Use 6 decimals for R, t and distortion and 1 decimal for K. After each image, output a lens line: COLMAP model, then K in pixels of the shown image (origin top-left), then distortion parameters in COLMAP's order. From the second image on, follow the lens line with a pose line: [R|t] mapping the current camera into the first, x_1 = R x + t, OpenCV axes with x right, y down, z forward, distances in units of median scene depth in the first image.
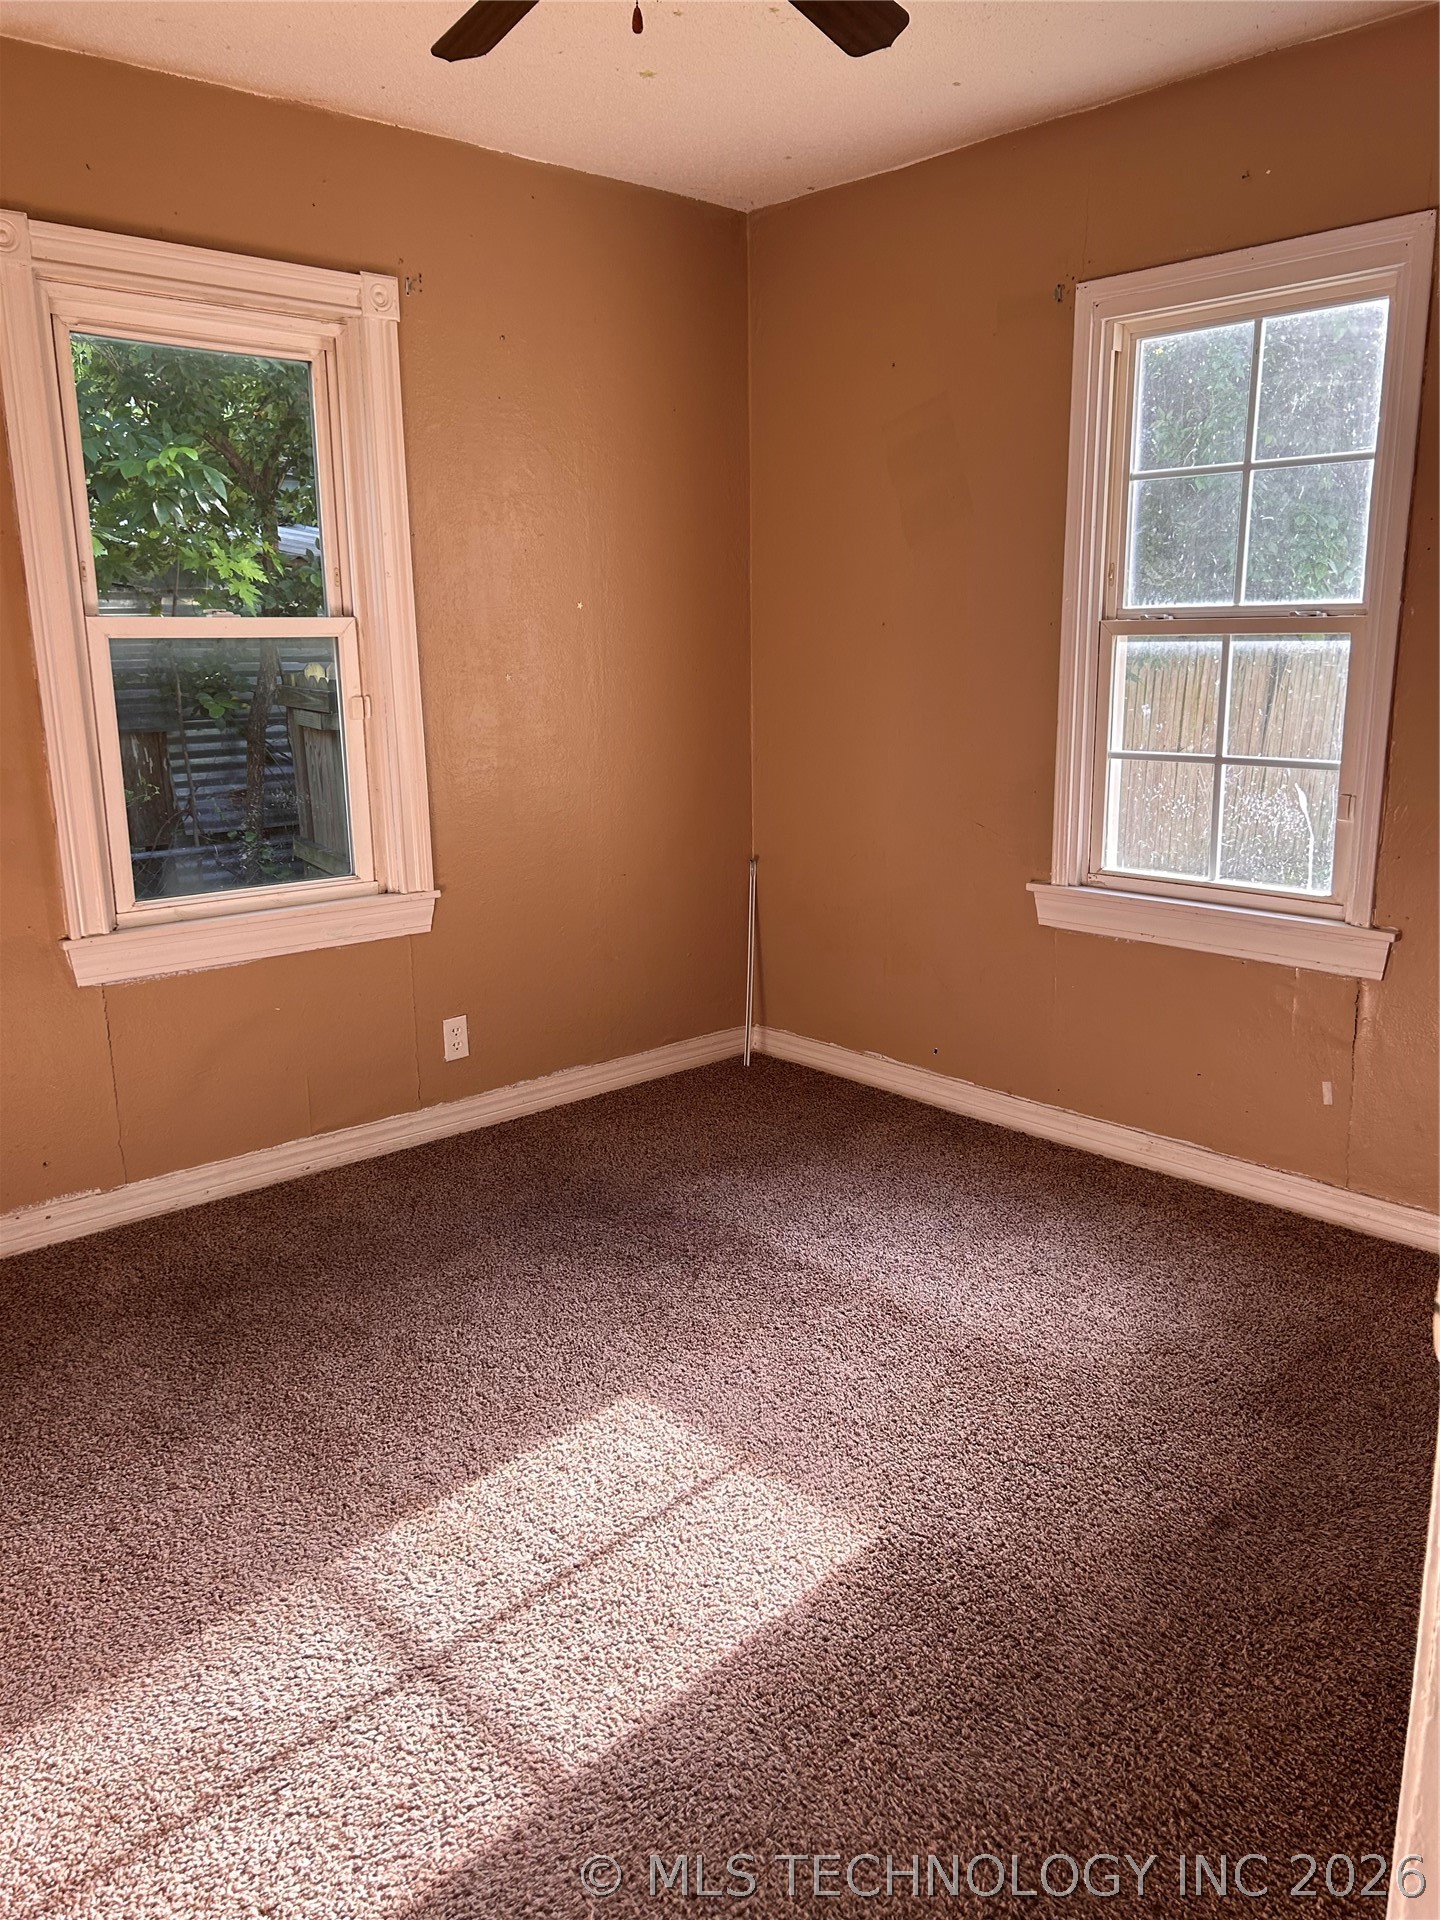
lens RADIAL K [[1430.3, 0, 716.1], [0, 1430.3, 949.3], [0, 0, 1]] dist [0.041453, -0.046418]
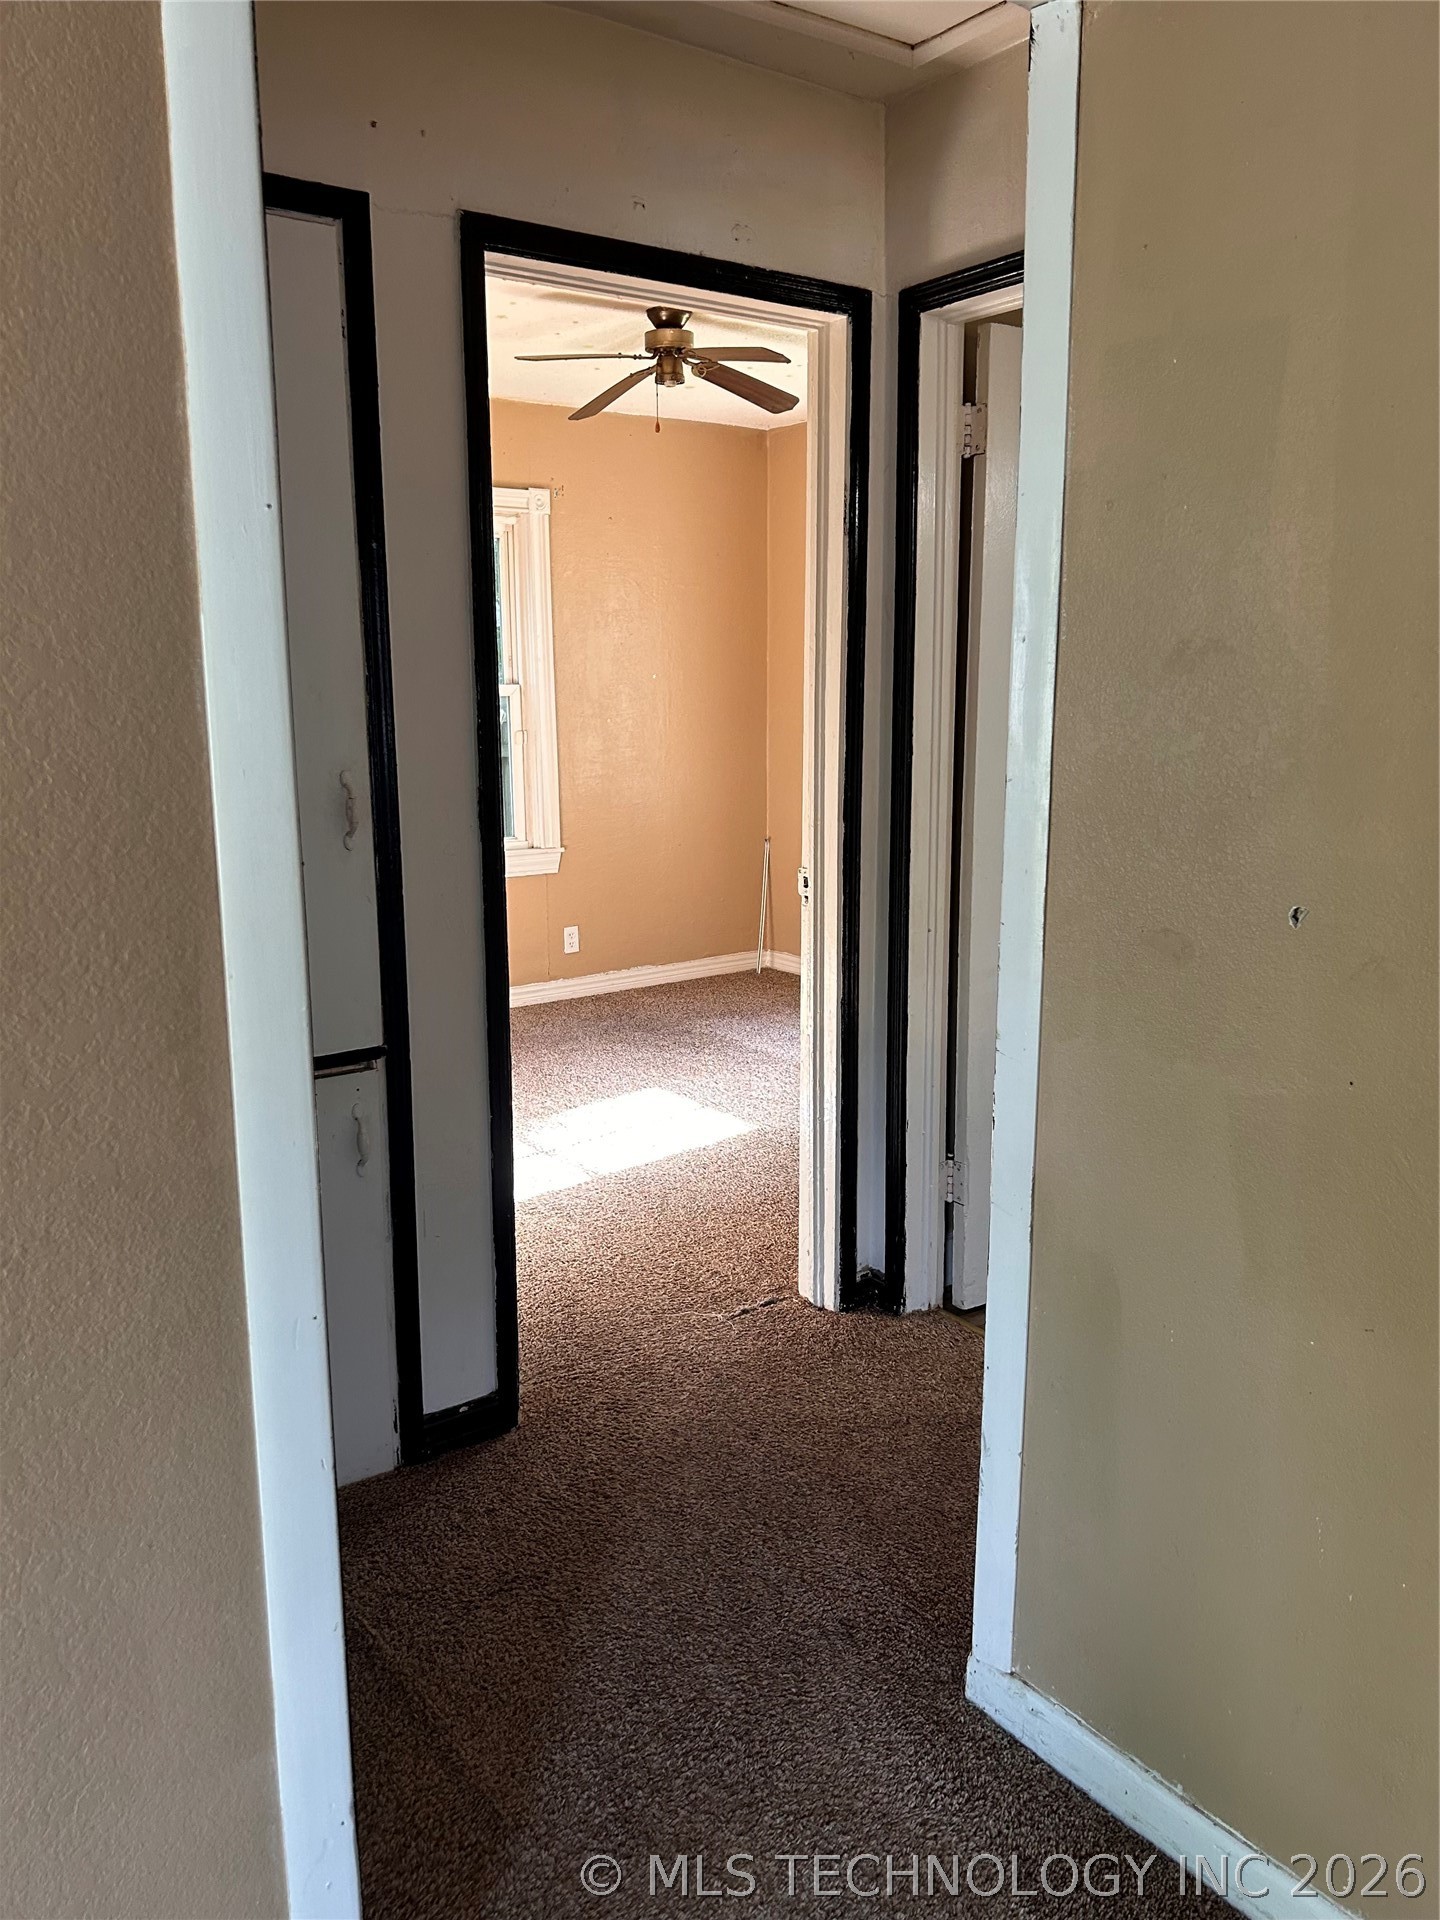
lens RADIAL K [[1426.2, 0, 707.8], [0, 1426.2, 957.4], [0, 0, 1]] dist [0.061300, -0.078646]
pose [[0.994979, 0.023560, -0.097270, 0.160196], [-0.026141, 0.999337, -0.025347, 0.144047], [0.096609, 0.027762, 0.994935, -0.733416]]
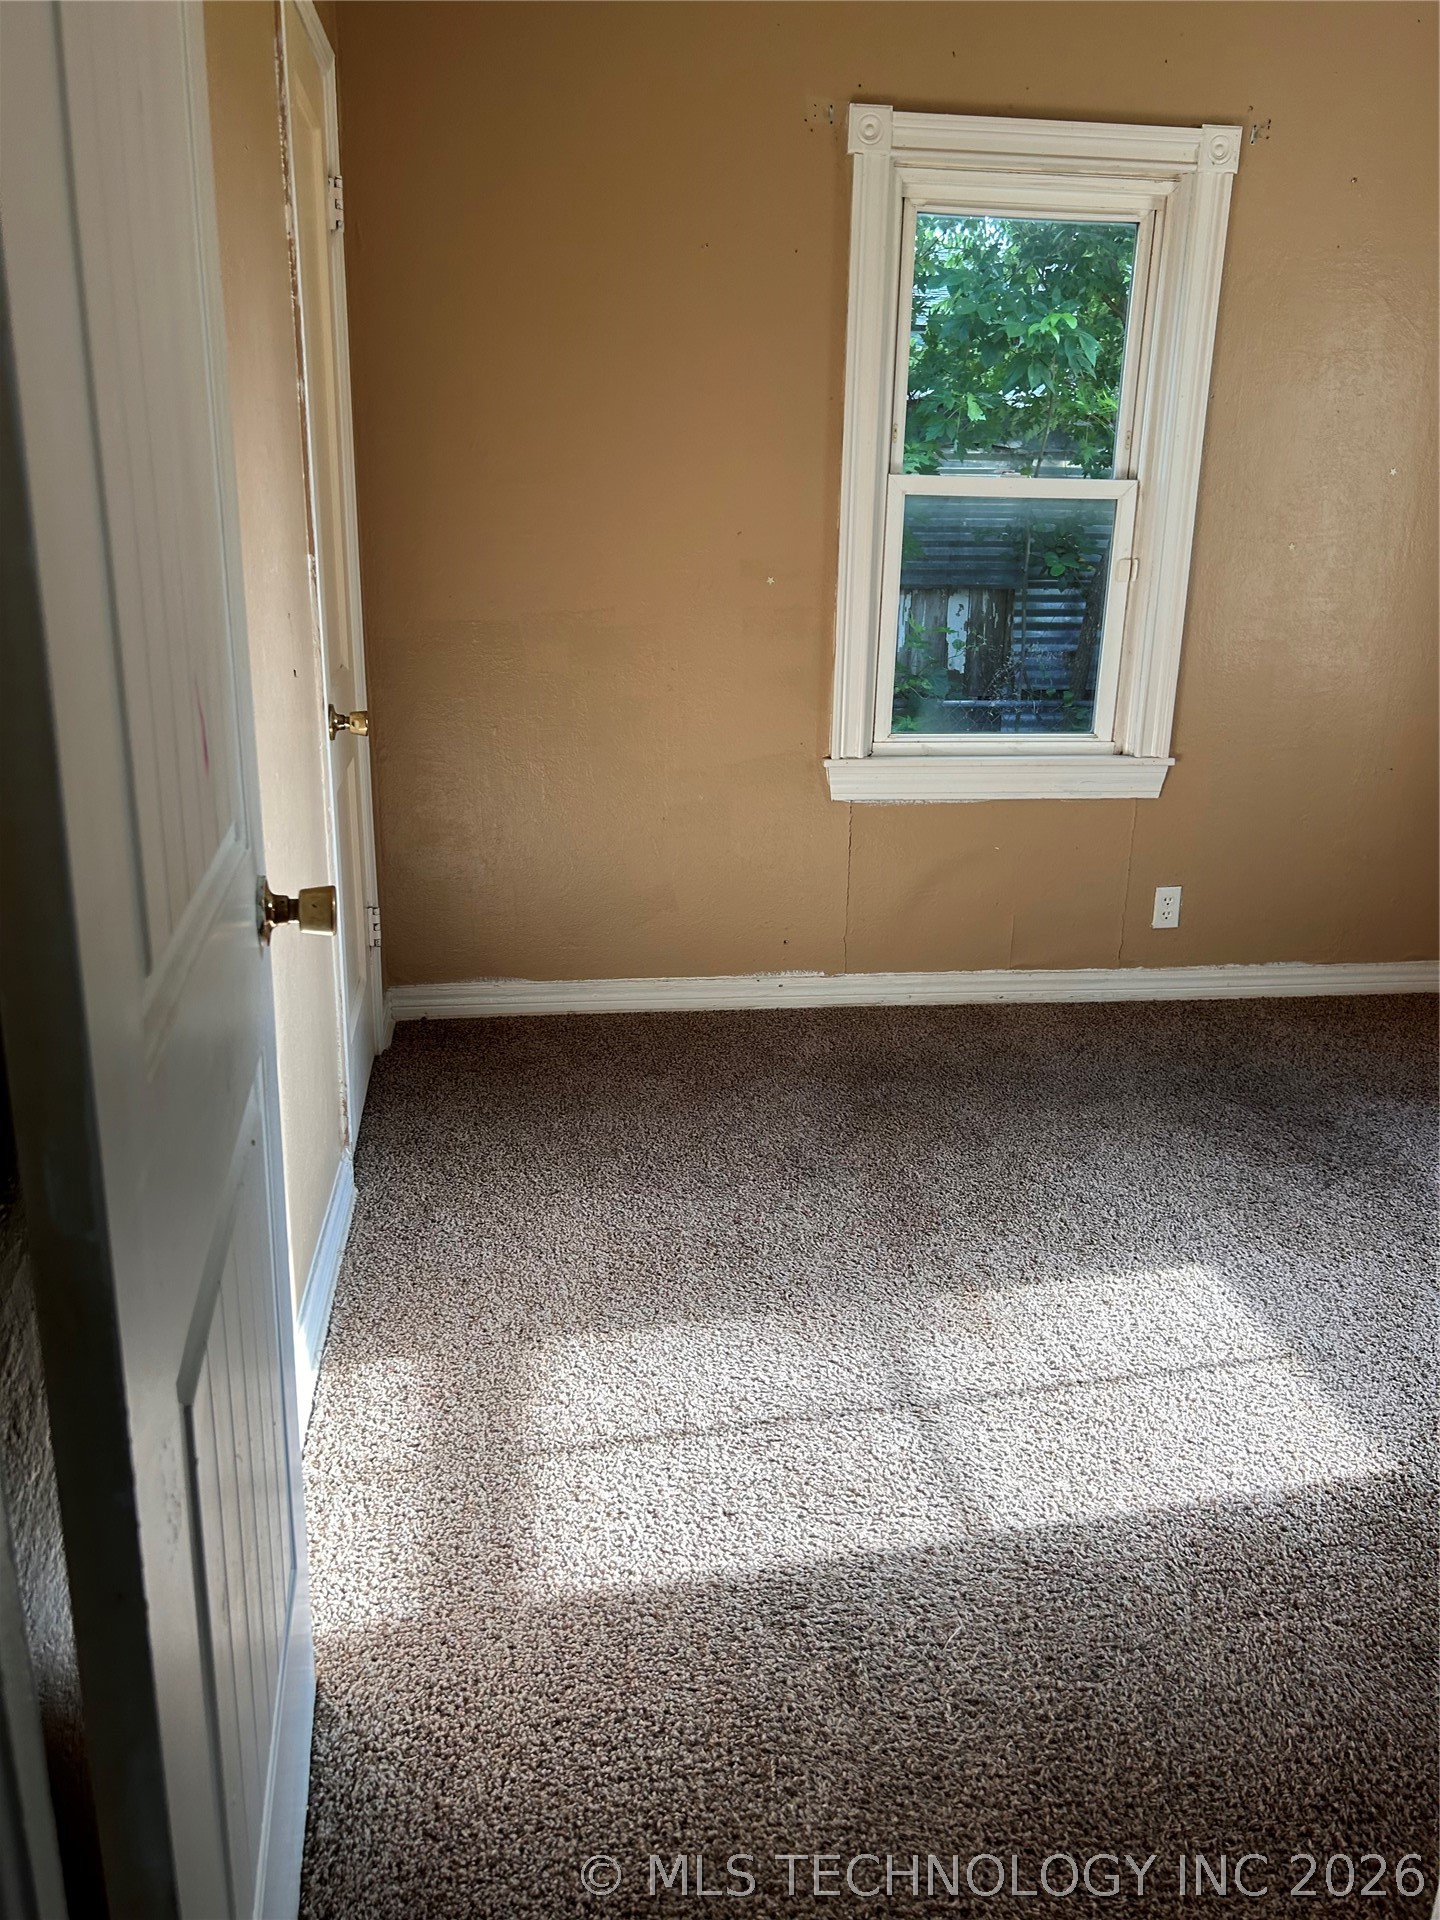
lens RADIAL K [[1442.6, 0, 742.1], [0, 1442.6, 926.6], [0, 0, 1]] dist [0.068958, -0.075988]
pose [[0.830255, 0.189688, -0.524113, 0.131174], [-0.153227, 0.981756, 0.112591, 0.007456], [0.535908, -0.013171, 0.844174, -0.031149]]
